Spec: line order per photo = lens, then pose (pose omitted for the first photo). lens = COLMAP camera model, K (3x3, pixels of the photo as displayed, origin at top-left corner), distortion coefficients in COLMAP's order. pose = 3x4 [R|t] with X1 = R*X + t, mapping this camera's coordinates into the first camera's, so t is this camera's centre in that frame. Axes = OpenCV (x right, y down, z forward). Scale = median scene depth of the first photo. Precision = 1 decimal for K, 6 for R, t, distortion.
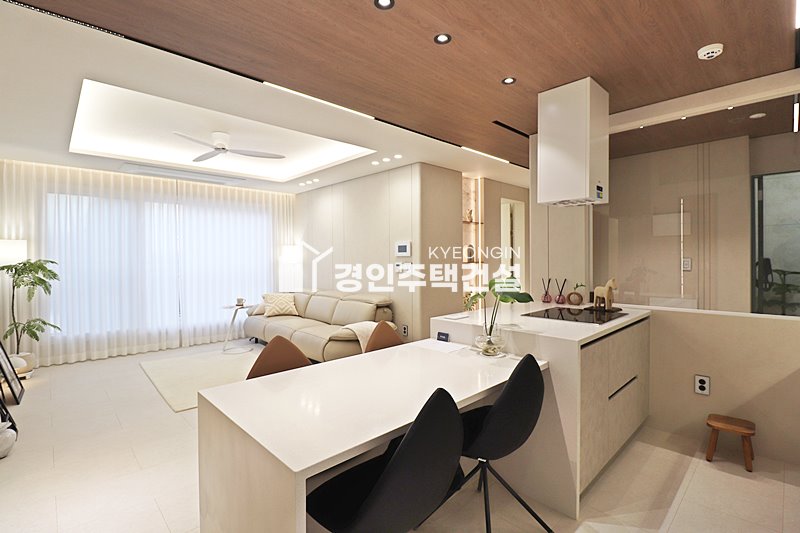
lens RADIAL K [[368.0, 0, 403.2], [0, 368.0, 260.4], [0, 0, 1]] dist [-0.002614, -0.012606]
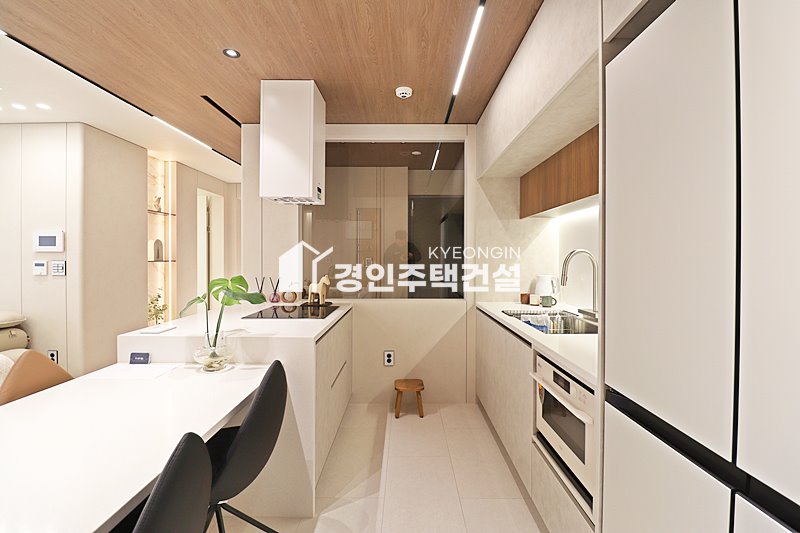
lens RADIAL K [[368.0, 0, 405.2], [0, 368.0, 261.0], [0, 0, 1]] dist [-0.002614, -0.012606]
pose [[0.696864, 0.001892, 0.717201, -0.023362], [-0.004013, 0.999991, 0.001262, 0.002594], [-0.717192, -0.003758, 0.696866, 0.041436]]
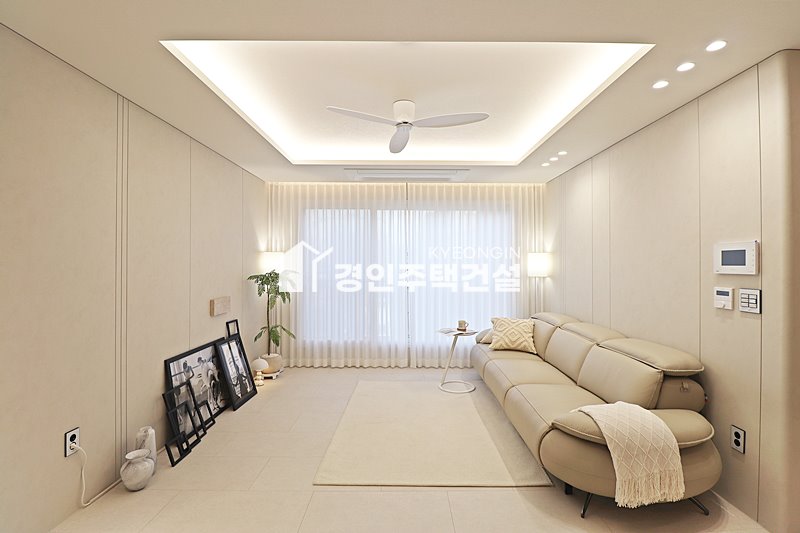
lens RADIAL K [[368.0, 0, 406.5], [0, 368.0, 262.4], [0, 0, 1]] dist [-0.002614, -0.012606]
pose [[0.724992, 0.003497, -0.688748, 0.015398], [-0.011338, 0.999912, -0.006858, -0.018870], [0.688664, 0.012781, 0.724968, 0.412299]]
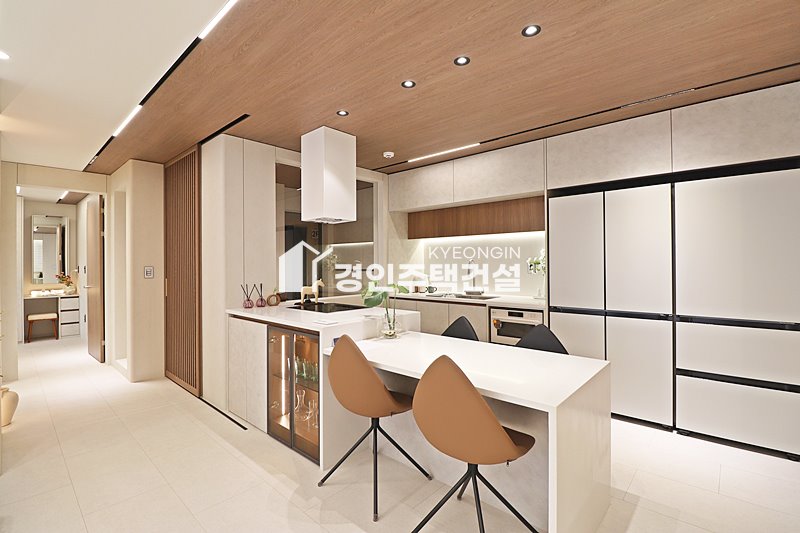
lens RADIAL K [[368.0, 0, 402.6], [0, 368.0, 261.9], [0, 0, 1]] dist [-0.002614, -0.012606]
pose [[-0.064939, 0.011946, 0.997818, -0.477405], [0.011817, 0.999867, -0.011201, 0.002956], [-0.997819, 0.011064, -0.065071, 0.470474]]
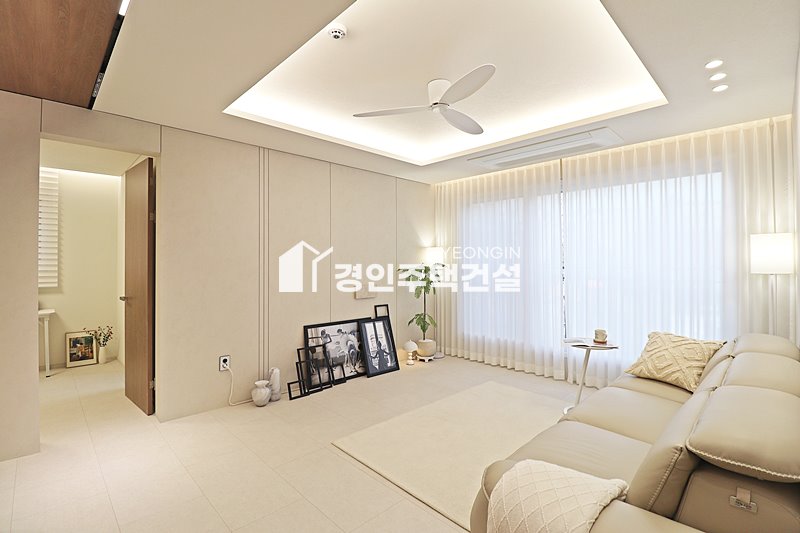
lens RADIAL K [[368.0, 0, 405.5], [0, 368.0, 262.0], [0, 0, 1]] dist [-0.002614, -0.012606]
pose [[0.010662, 0.001144, -0.999943, 0.172731], [-0.004012, 0.999991, 0.001101, -0.007392], [0.999935, 0.004000, 0.010667, 0.815459]]
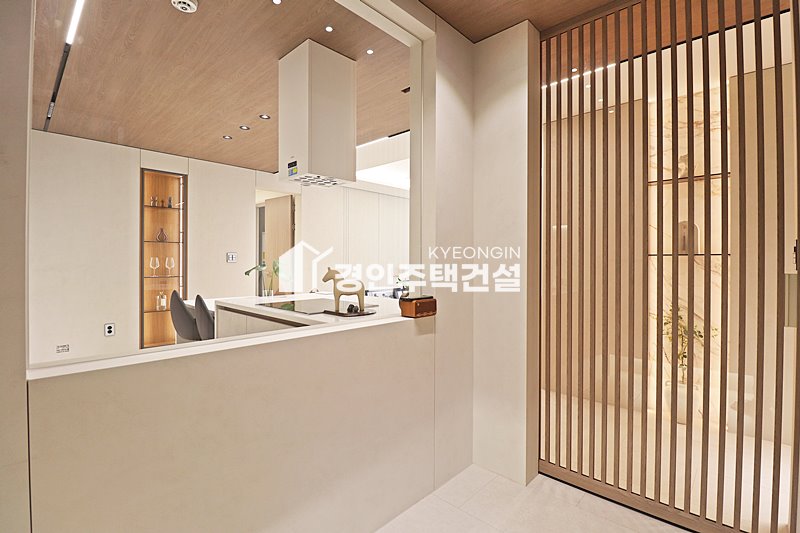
lens RADIAL K [[368.0, 0, 404.8], [0, 368.0, 262.6], [0, 0, 1]] dist [-0.002614, -0.012606]
pose [[0.053064, 0.010210, -0.998539, 0.801799], [-0.009541, 0.999907, 0.009716, 0.019180], [0.998546, 0.009011, 0.053157, 0.666234]]
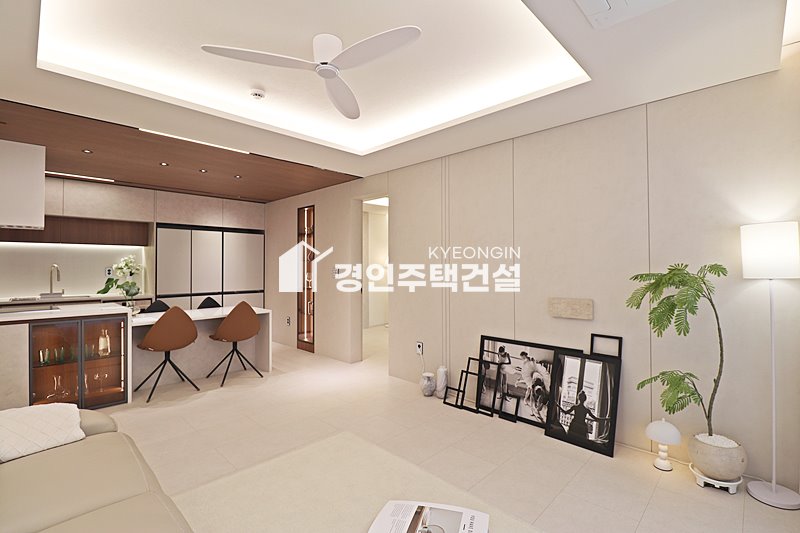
lens RADIAL K [[368.0, 0, 403.5], [0, 368.0, 260.4], [0, 0, 1]] dist [-0.002614, -0.012606]
pose [[-0.999313, 0.006543, -0.036481, -0.513985], [0.007016, 0.999893, -0.012854, -0.003705], [0.036393, -0.013101, -0.999252, 1.364943]]
